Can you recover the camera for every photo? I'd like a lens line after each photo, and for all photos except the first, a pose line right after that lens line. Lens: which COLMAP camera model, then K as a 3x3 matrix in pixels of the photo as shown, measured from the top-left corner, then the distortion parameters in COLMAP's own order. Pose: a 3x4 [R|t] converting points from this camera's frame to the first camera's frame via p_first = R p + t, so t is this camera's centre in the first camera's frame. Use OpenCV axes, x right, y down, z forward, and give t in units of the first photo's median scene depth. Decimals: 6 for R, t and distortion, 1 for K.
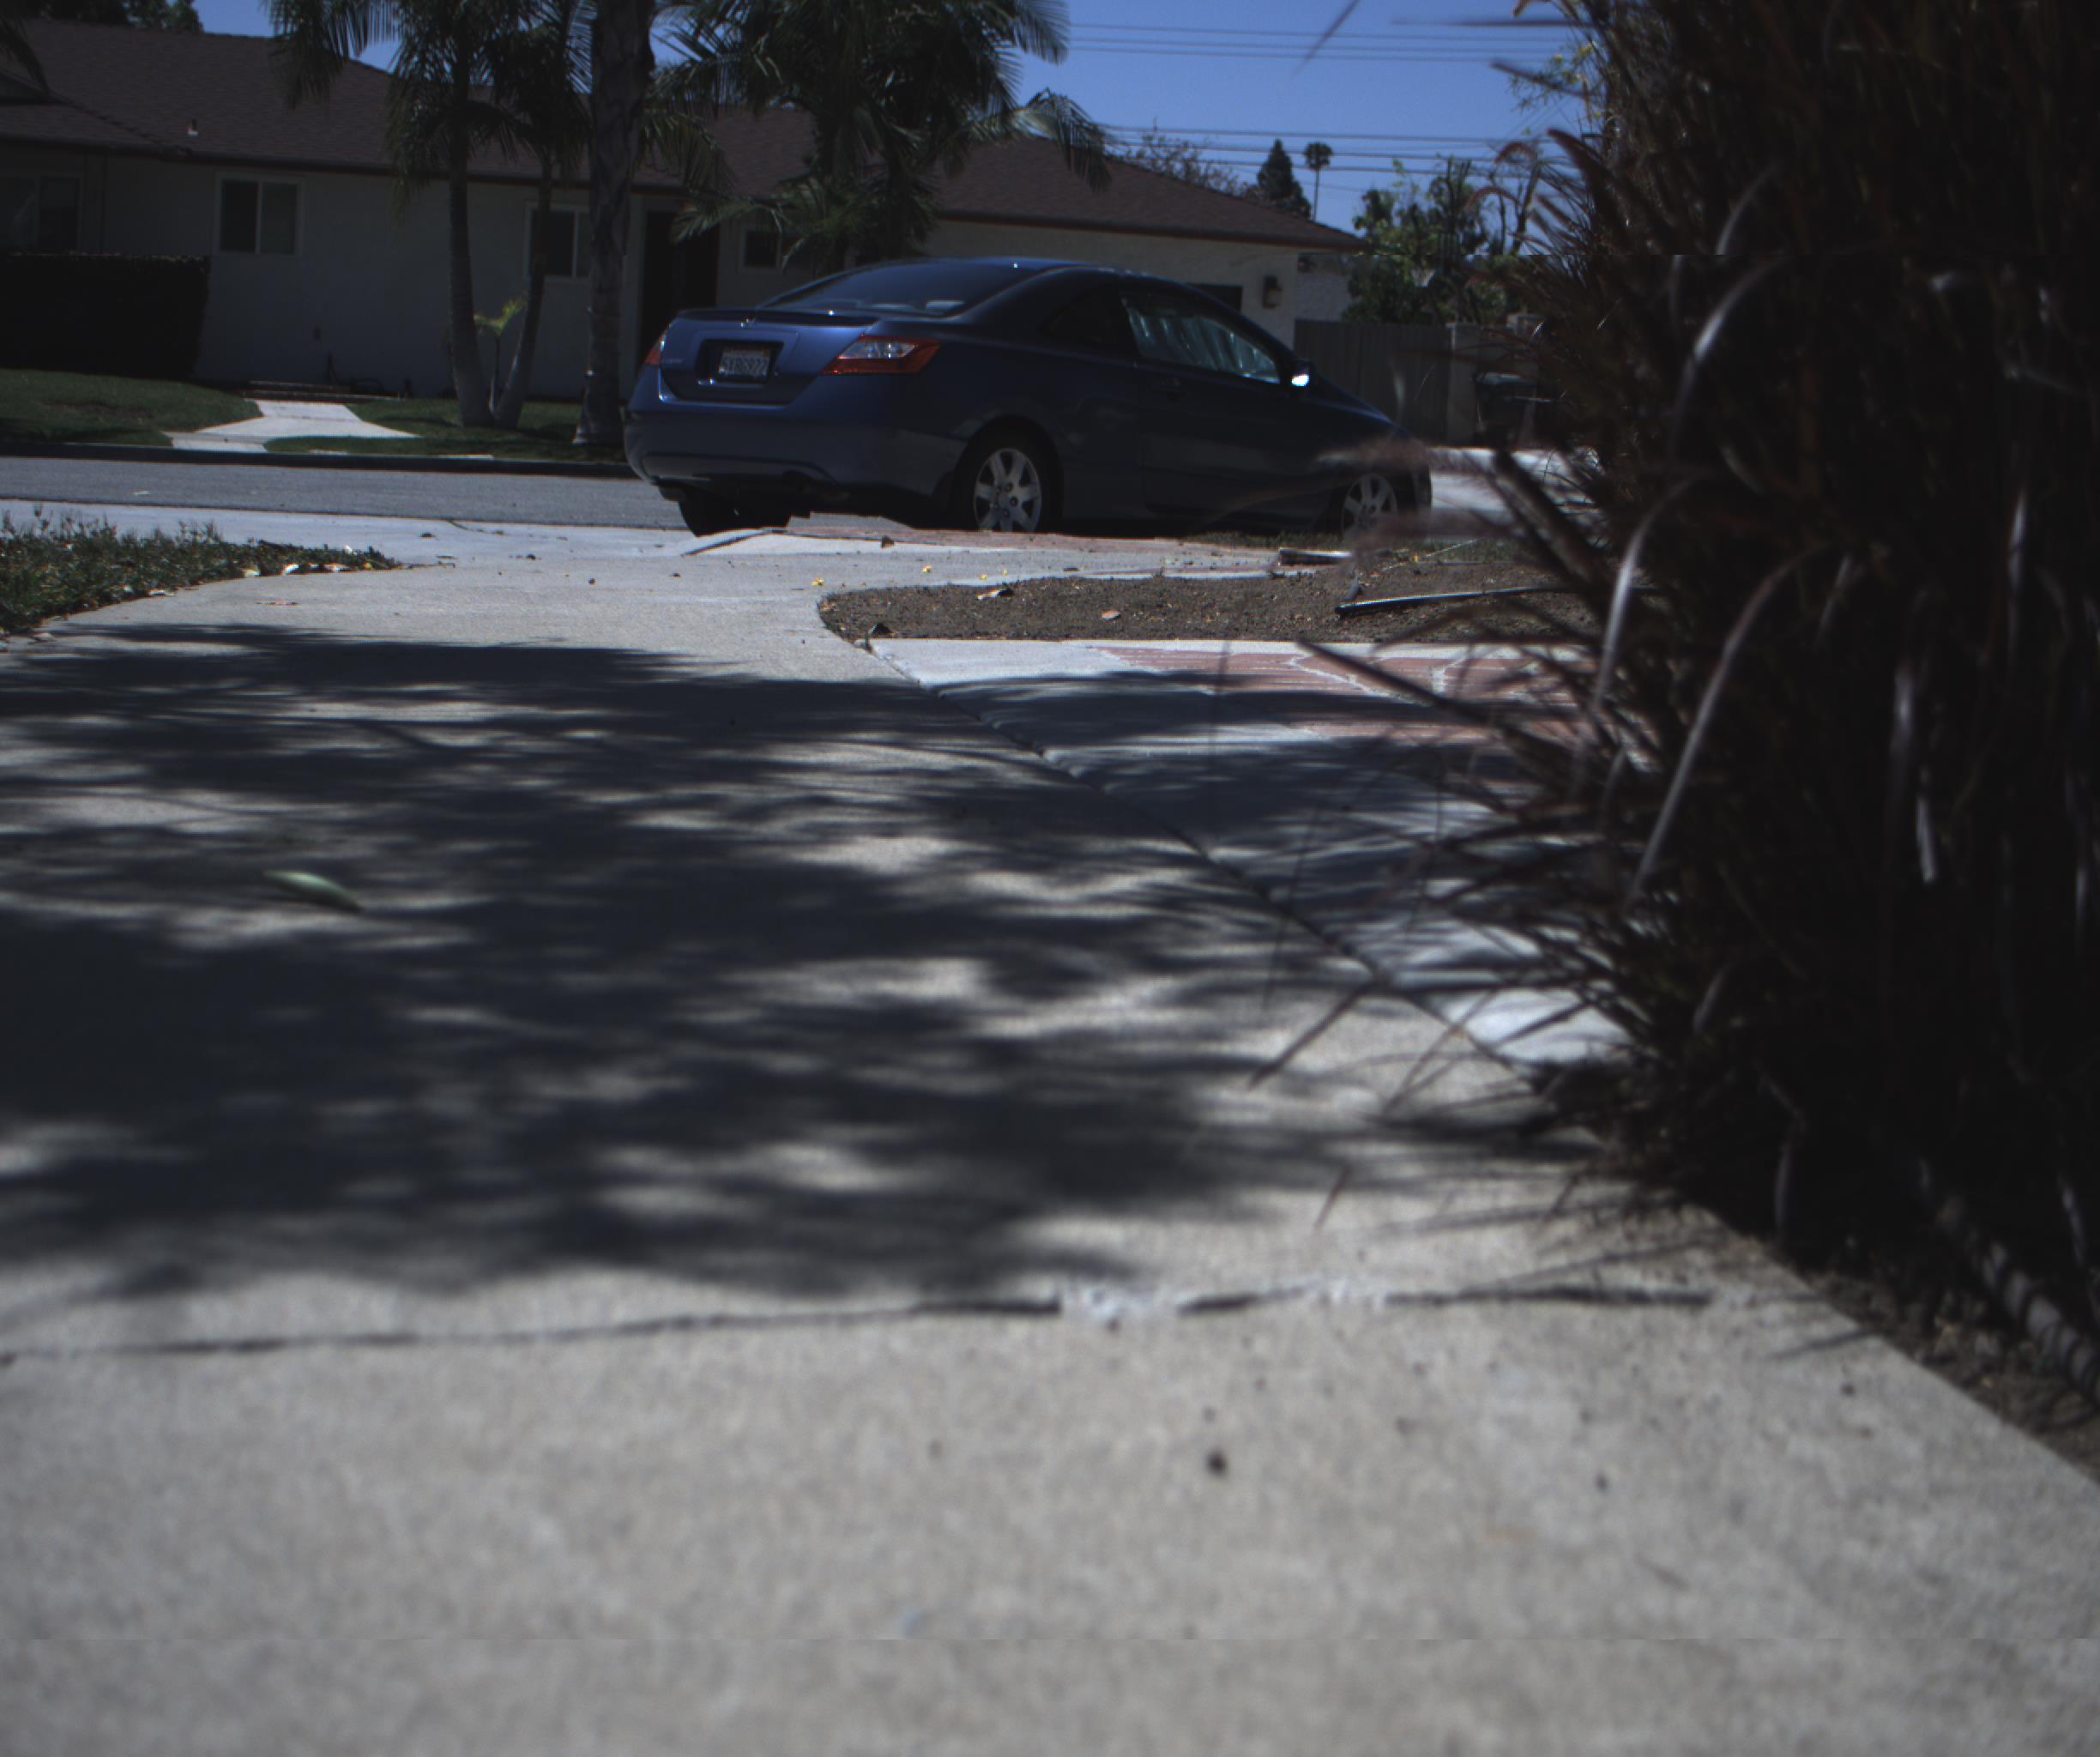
lens RADIAL K [[4012.7, 0, 1050.0], [0, 4012.7, 878.5], [0, 0, 1]] dist [-0.198630, 1.068313]
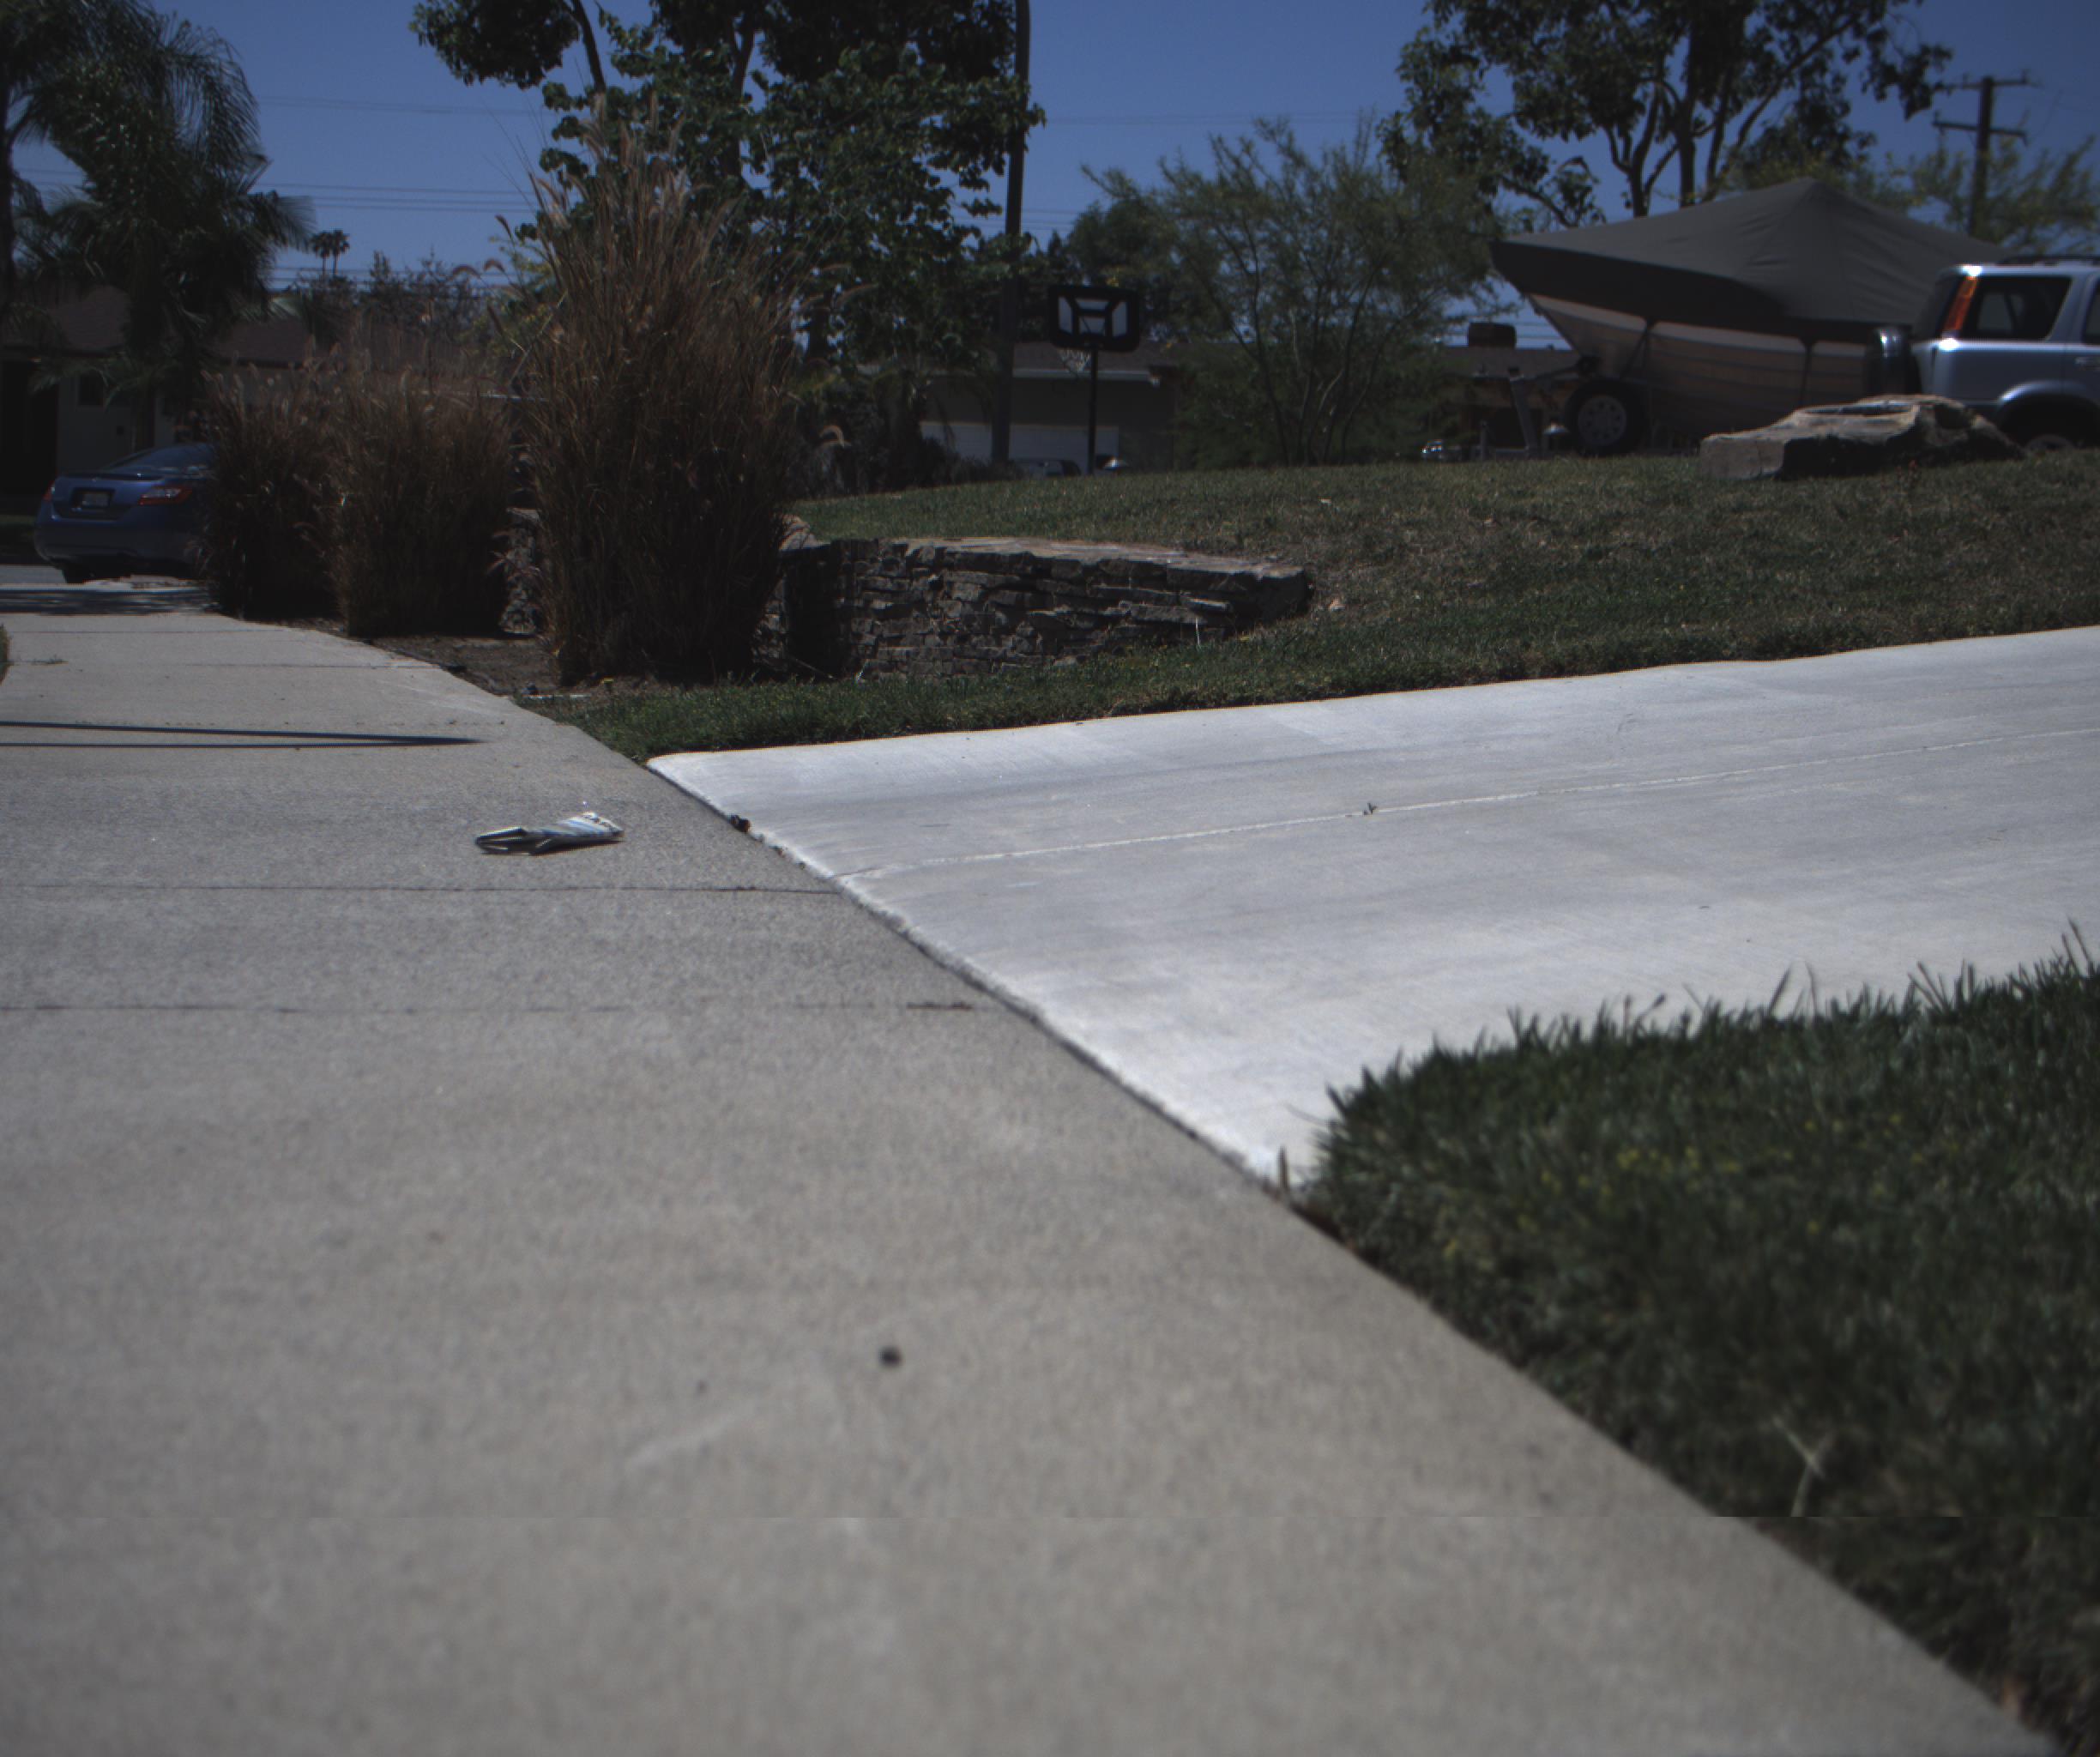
lens RADIAL K [[4012.7, 0, 1050.0], [0, 4012.7, 878.5], [0, 0, 1]] dist [-0.198630, 1.068313]
pose [[0.986235, -0.027497, 0.163048, 0.062209], [0.030964, 0.999344, -0.018760, 0.108247], [-0.162425, 0.023550, 0.986440, -0.995255]]
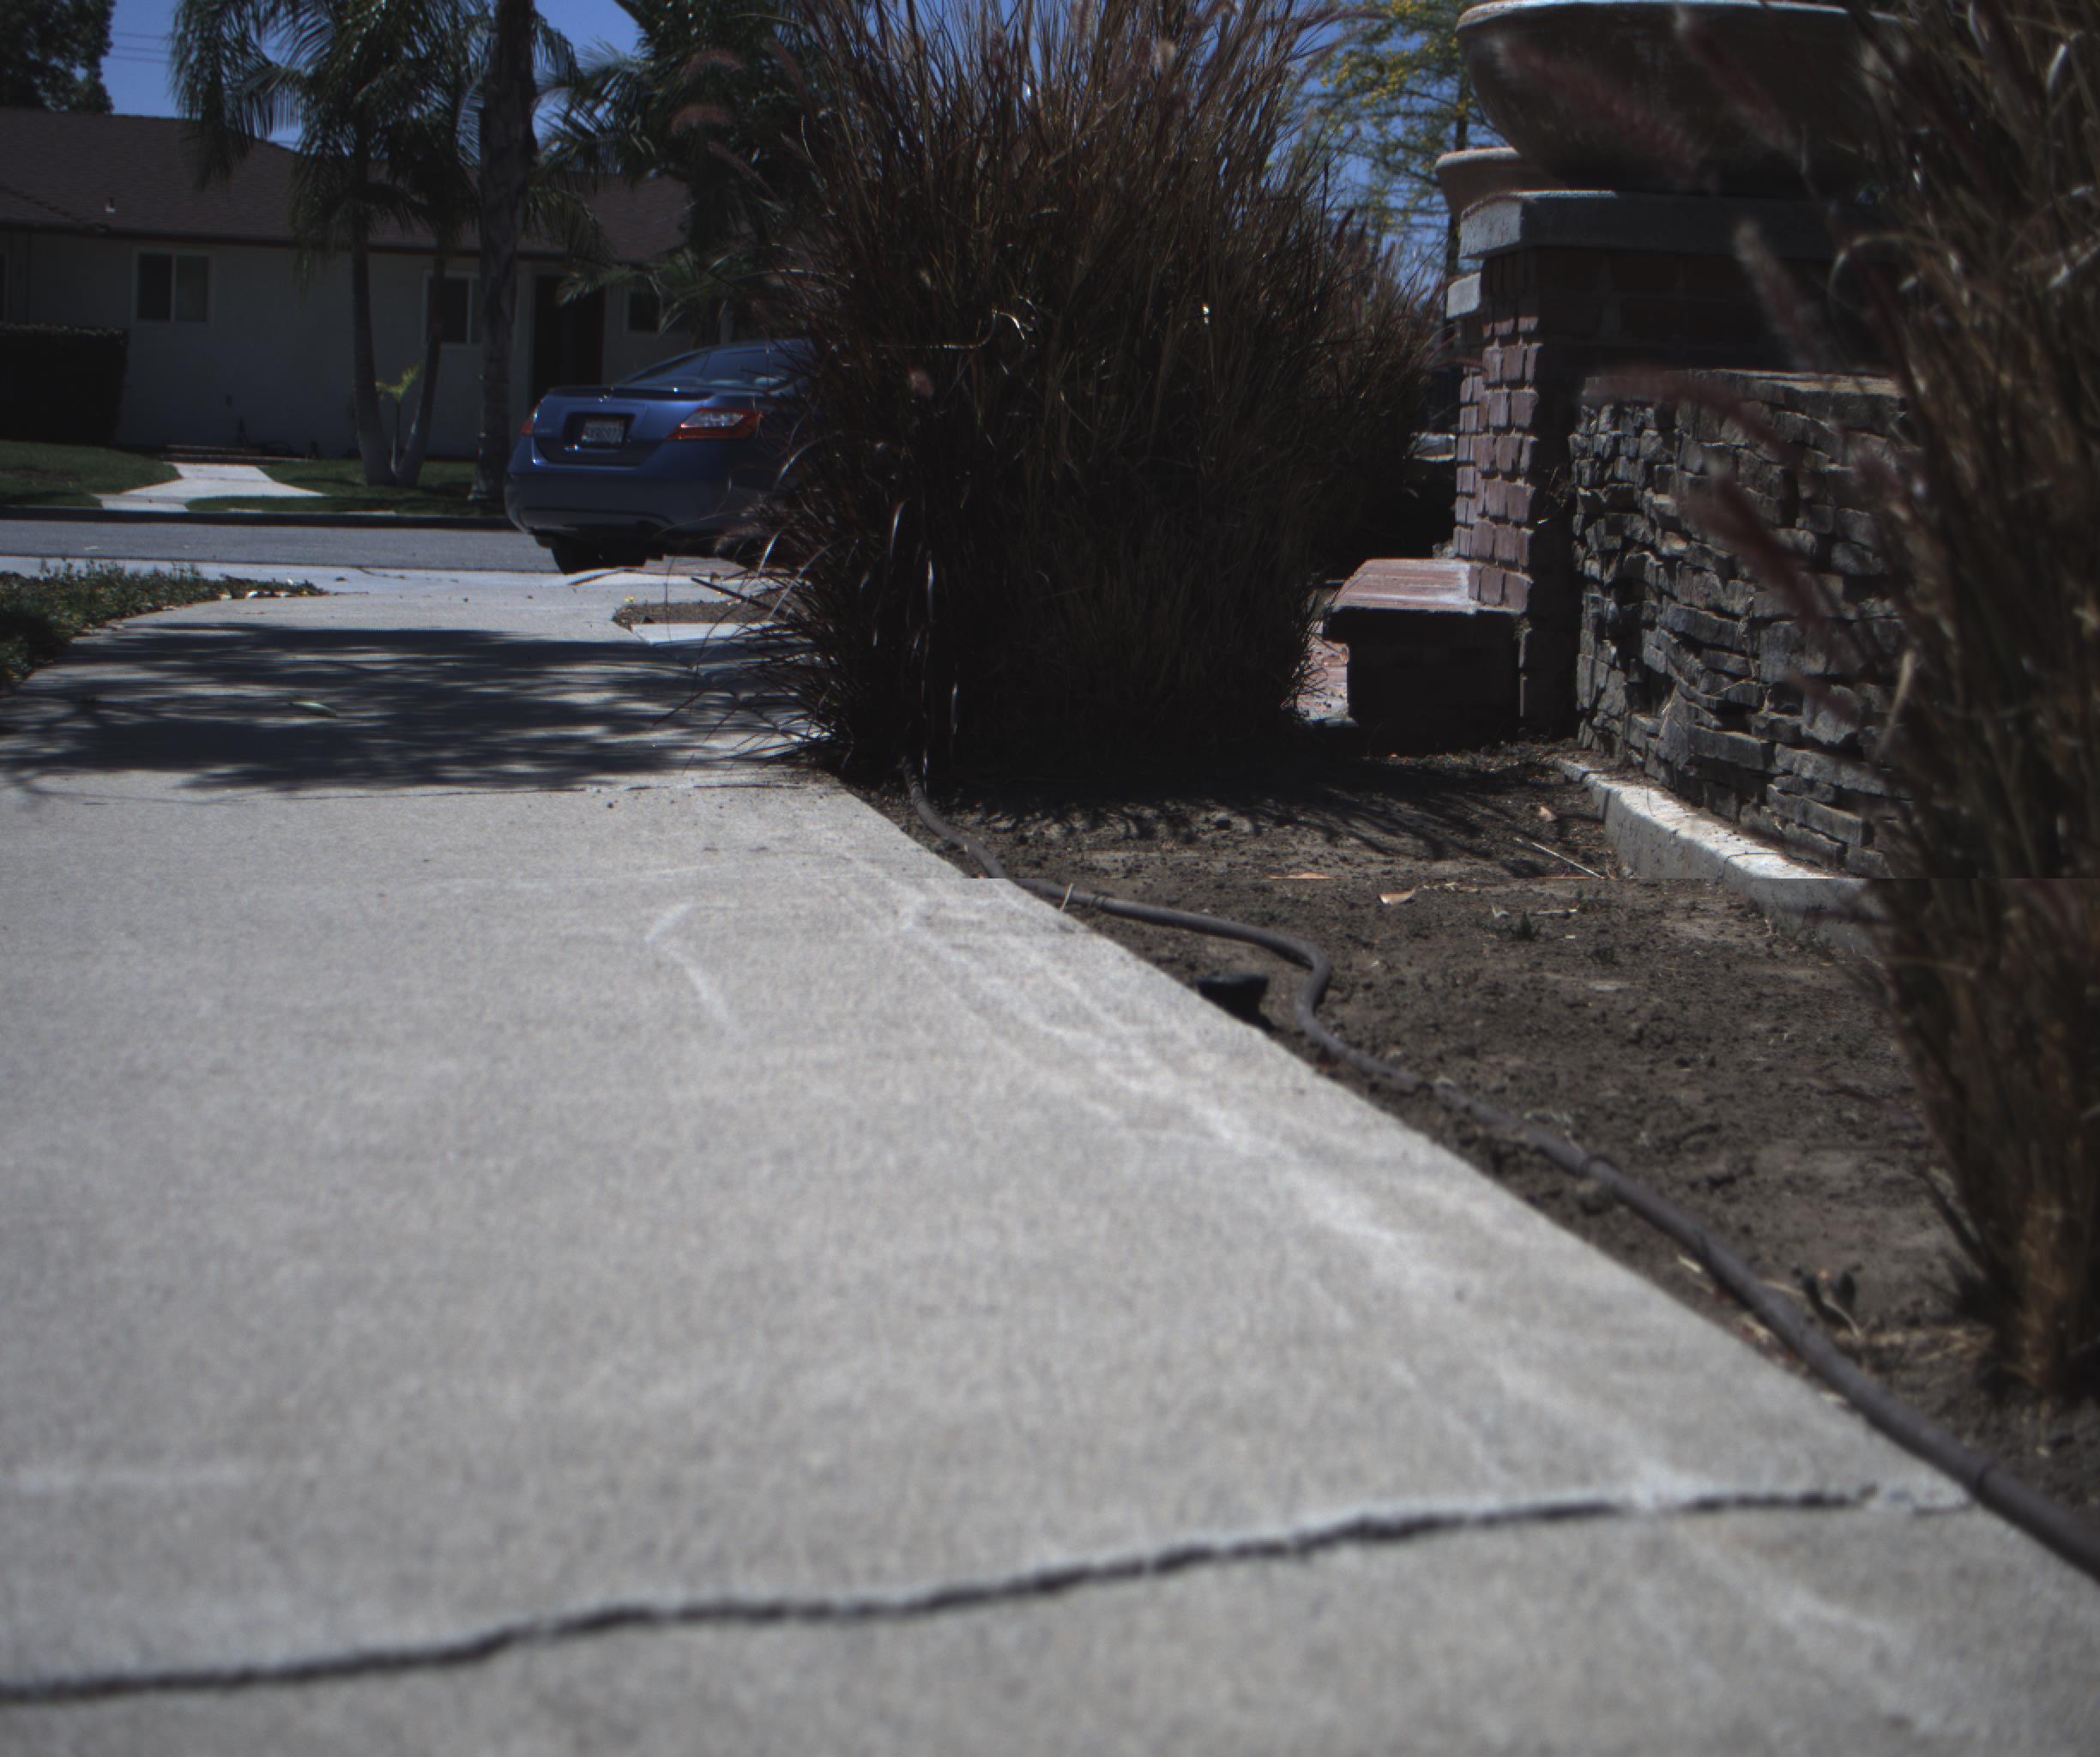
lens RADIAL K [[4012.7, 0, 1050.0], [0, 4012.7, 878.5], [0, 0, 1]] dist [-0.198630, 1.068313]
pose [[0.999609, -0.016214, 0.022791, 0.027115], [0.016480, 0.999798, -0.011511, 0.020529], [-0.022600, 0.011882, 0.999674, -0.194360]]
